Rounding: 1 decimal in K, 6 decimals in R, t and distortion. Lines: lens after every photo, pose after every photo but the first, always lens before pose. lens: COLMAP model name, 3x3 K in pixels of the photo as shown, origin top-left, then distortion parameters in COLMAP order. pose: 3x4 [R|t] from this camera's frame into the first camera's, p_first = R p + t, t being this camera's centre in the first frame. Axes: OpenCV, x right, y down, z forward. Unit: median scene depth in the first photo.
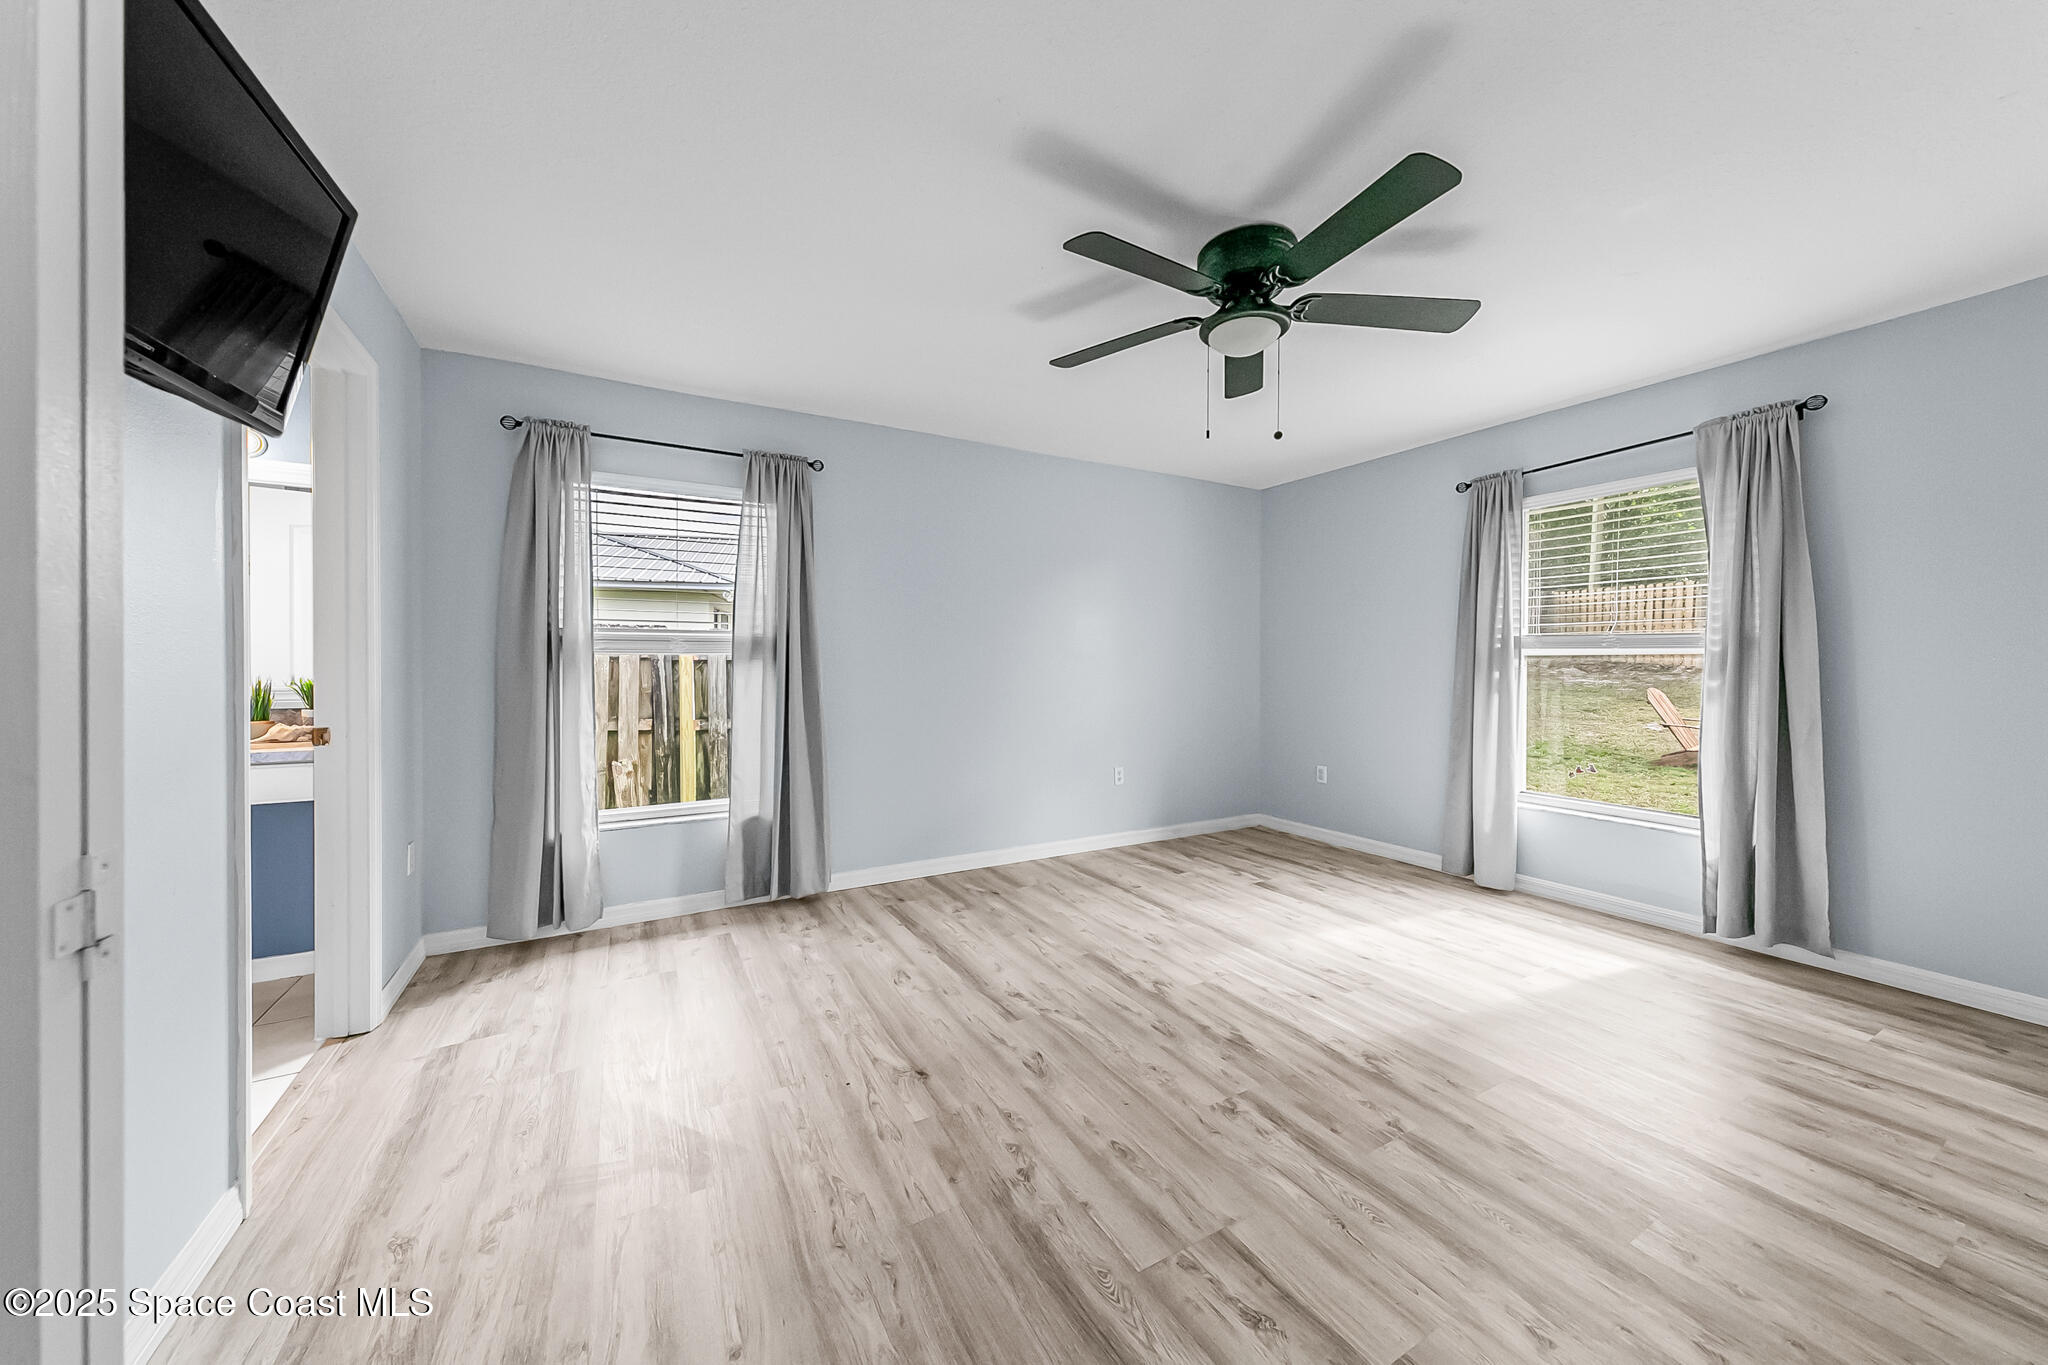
lens RADIAL K [[697.7, 0, 1024.0], [0, 697.7, 682.5], [0, 0, 1]] dist [0.001266, 0.000040]
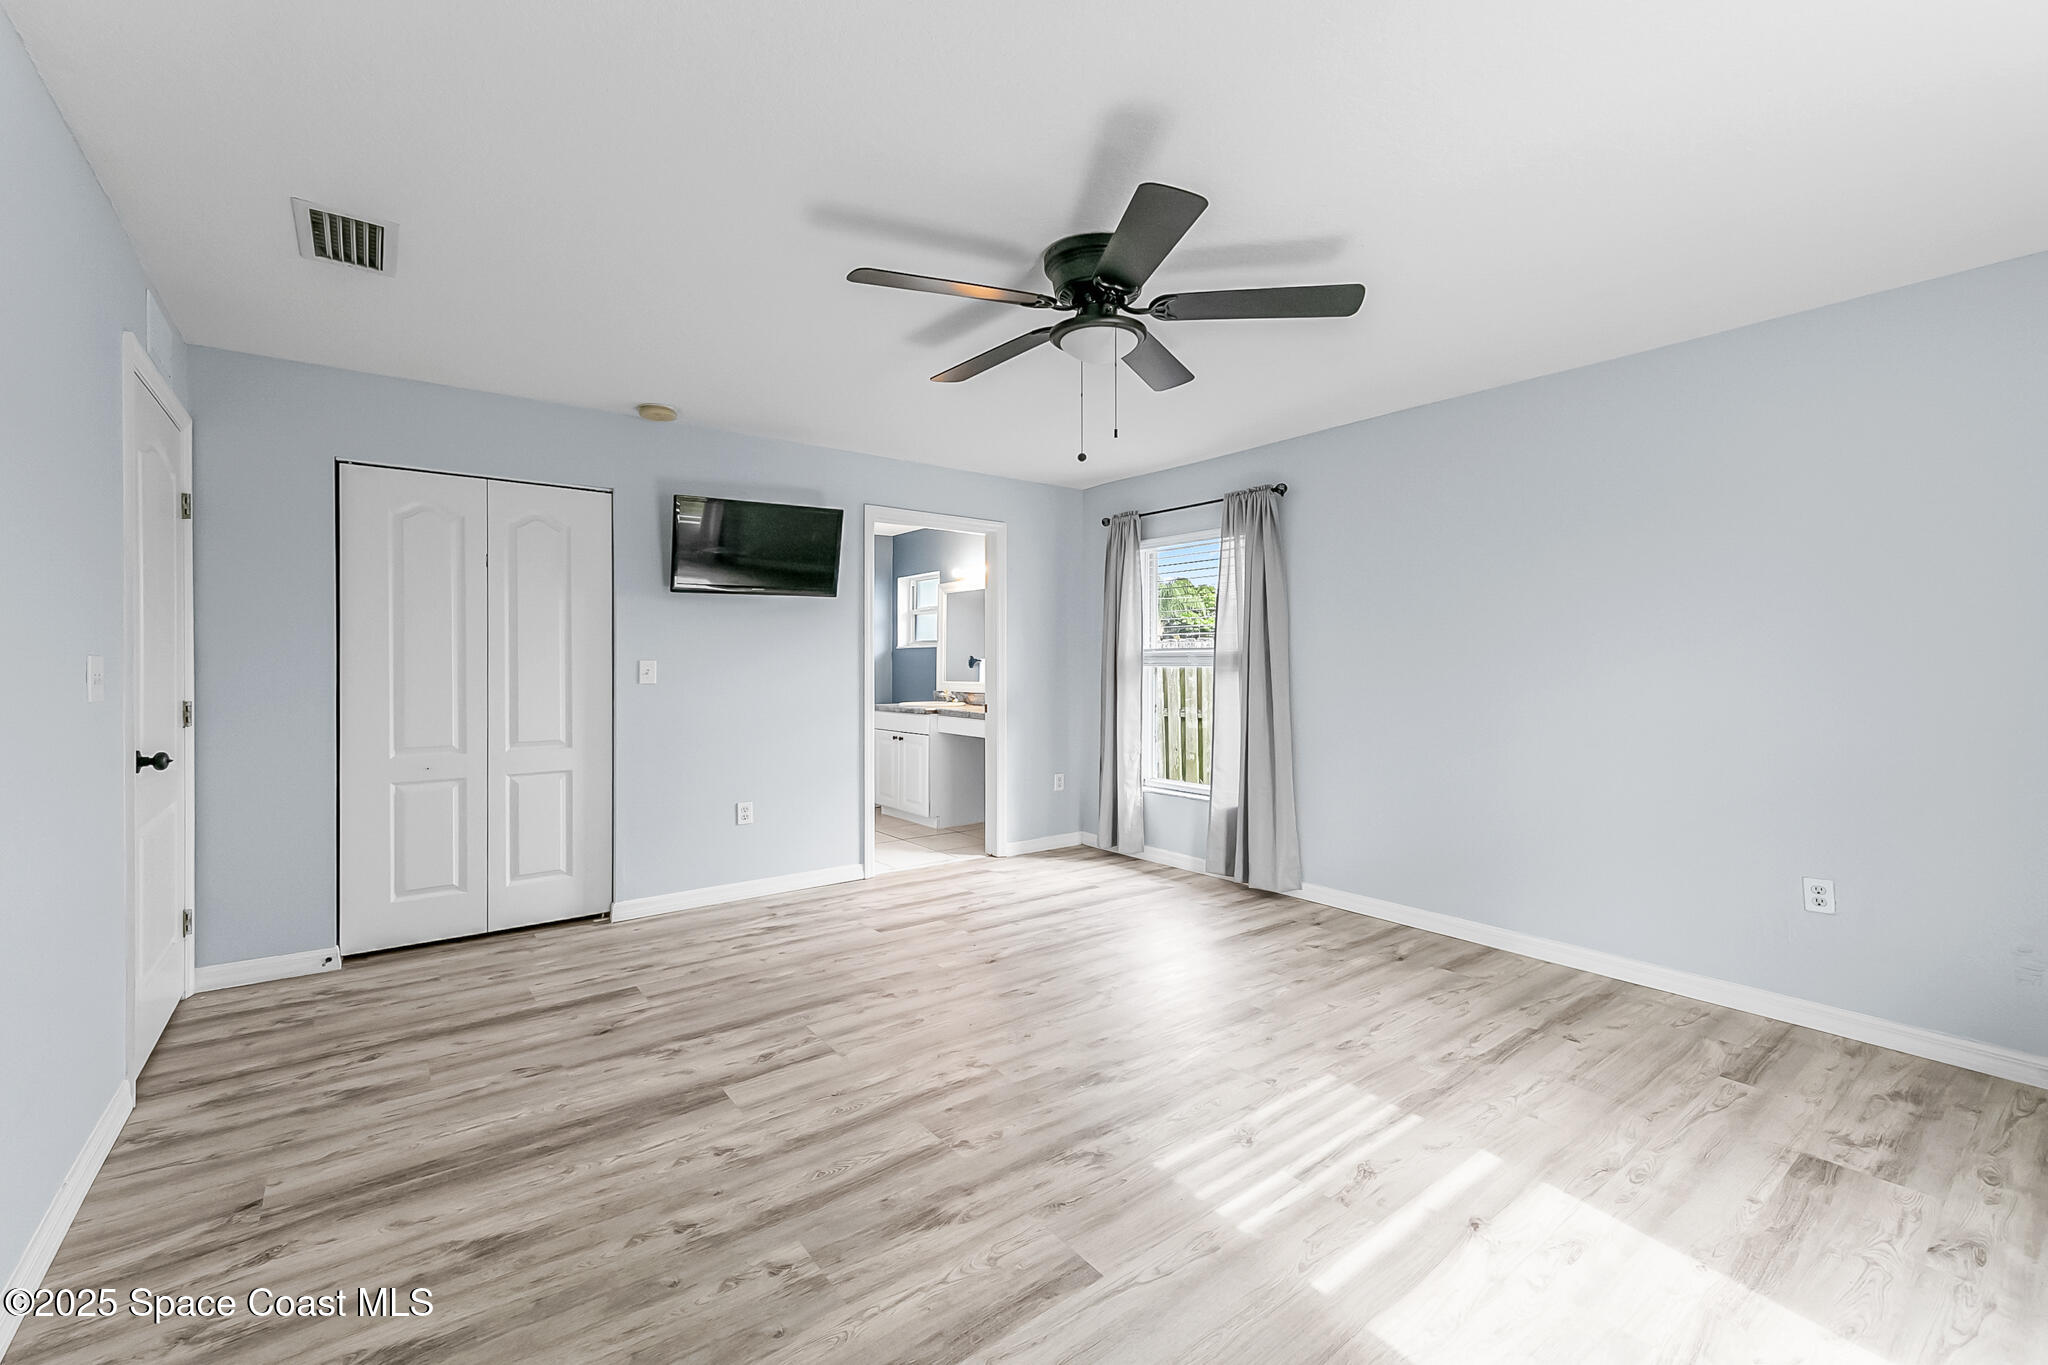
lens RADIAL K [[730.8, 0, 1022.8], [0, 730.8, 673.2], [0, 0, 1]] dist [0.004768, -0.002141]
pose [[0.233478, 0.014830, -0.972249, 0.742704], [-0.034671, 0.999375, 0.006918, -0.025902], [0.971744, 0.032093, 0.233846, 0.386059]]
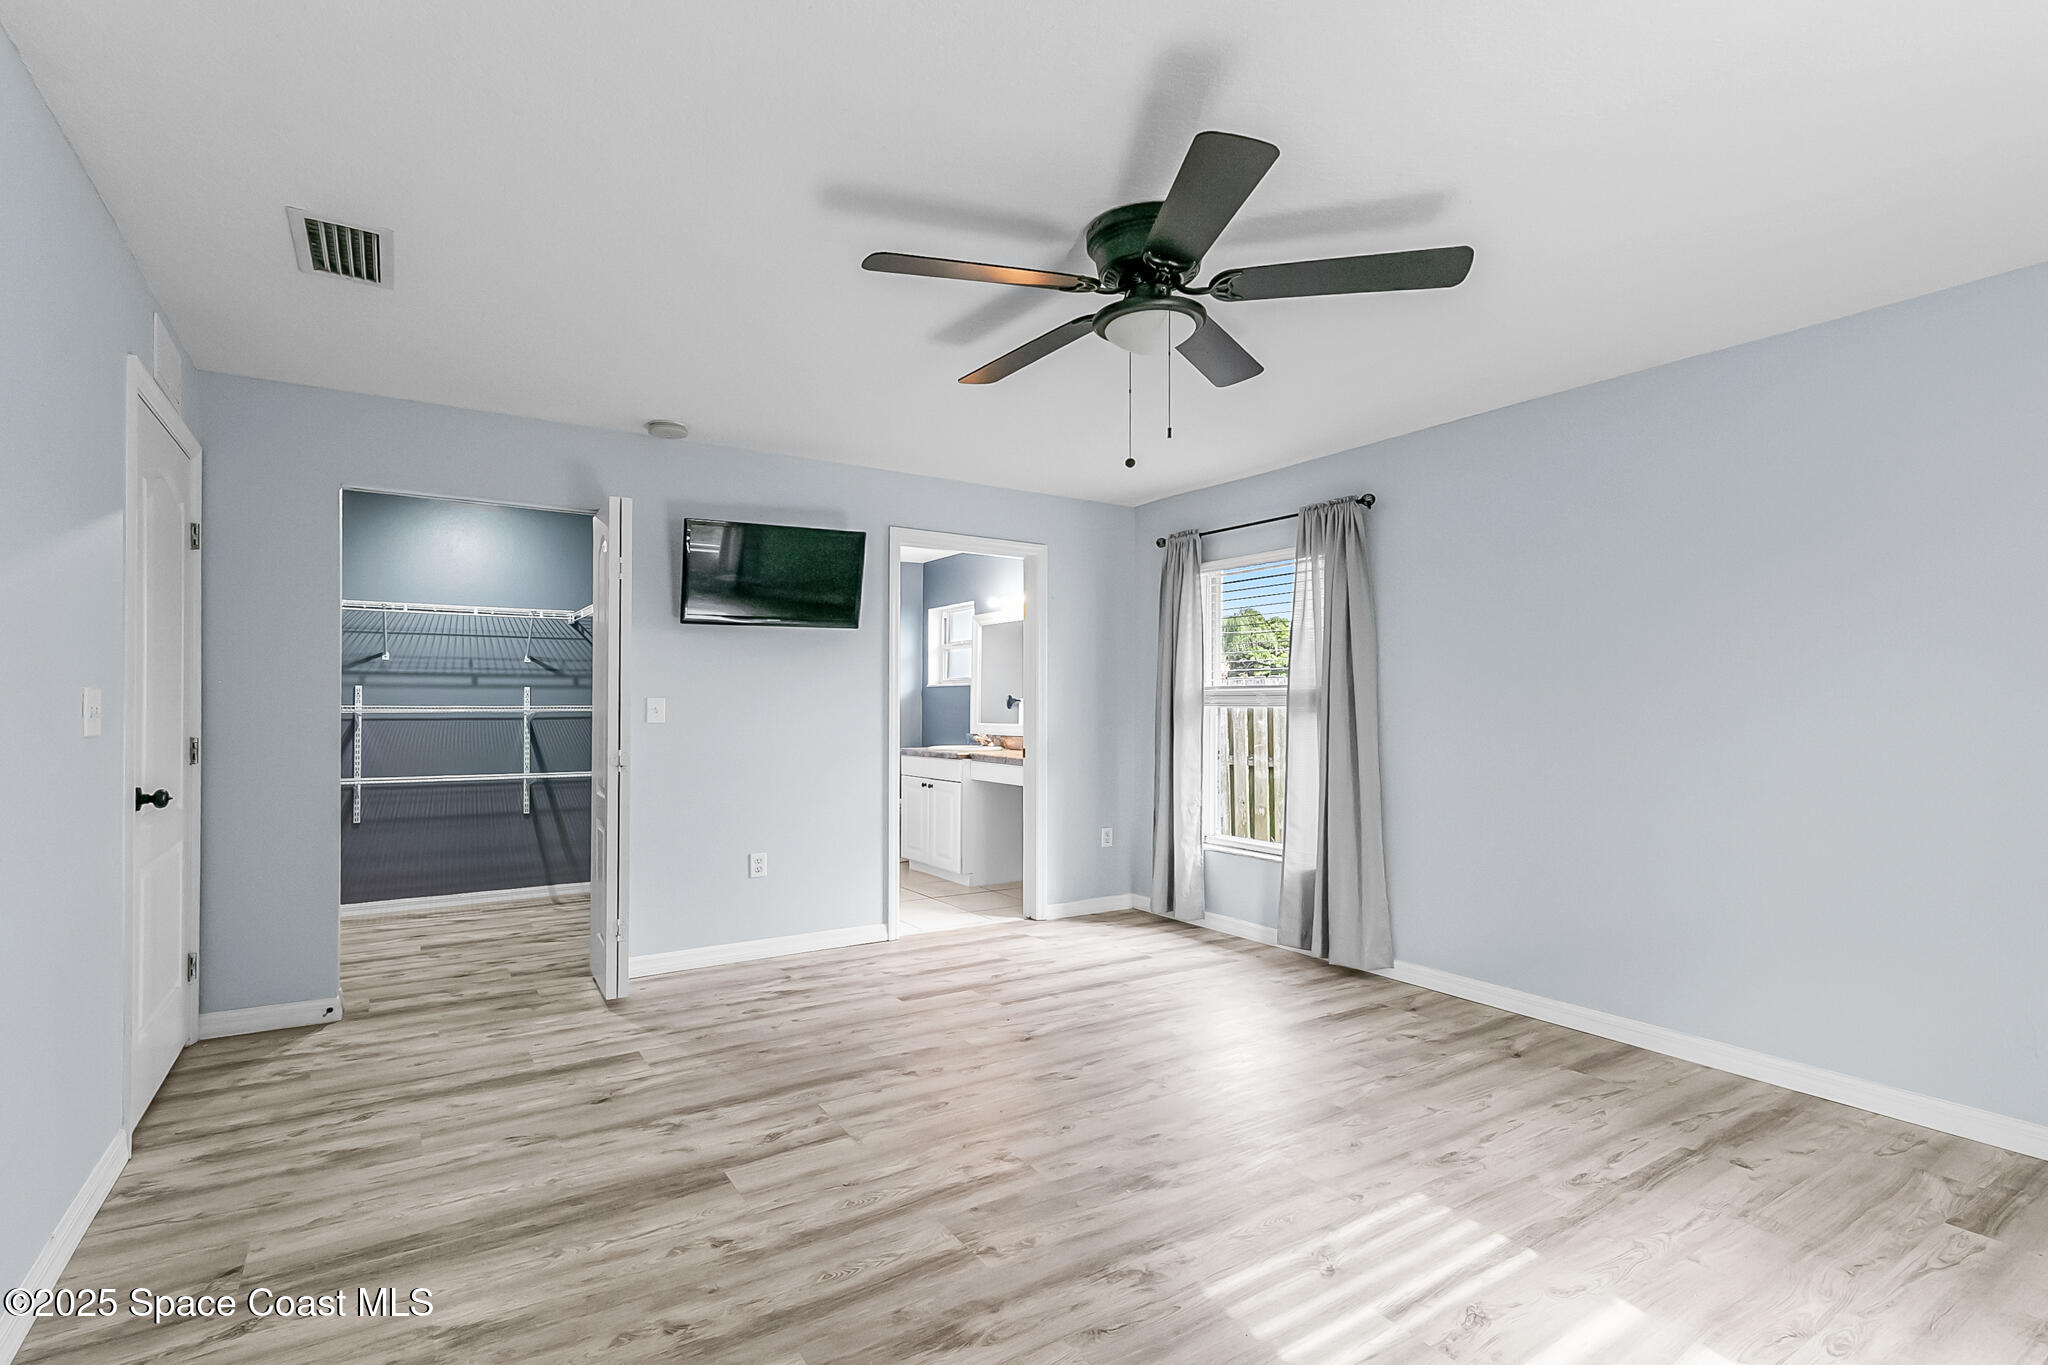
lens RADIAL K [[806.2, 0, 992.7], [0, 806.2, 710.0], [0, 0, 1]] dist [0.001831, -0.000418]
pose [[0.140138, 0.007569, -0.990103, 0.723453], [-0.036491, 0.999331, 0.002475, -0.021838], [0.989459, 0.035783, 0.140321, 0.397303]]
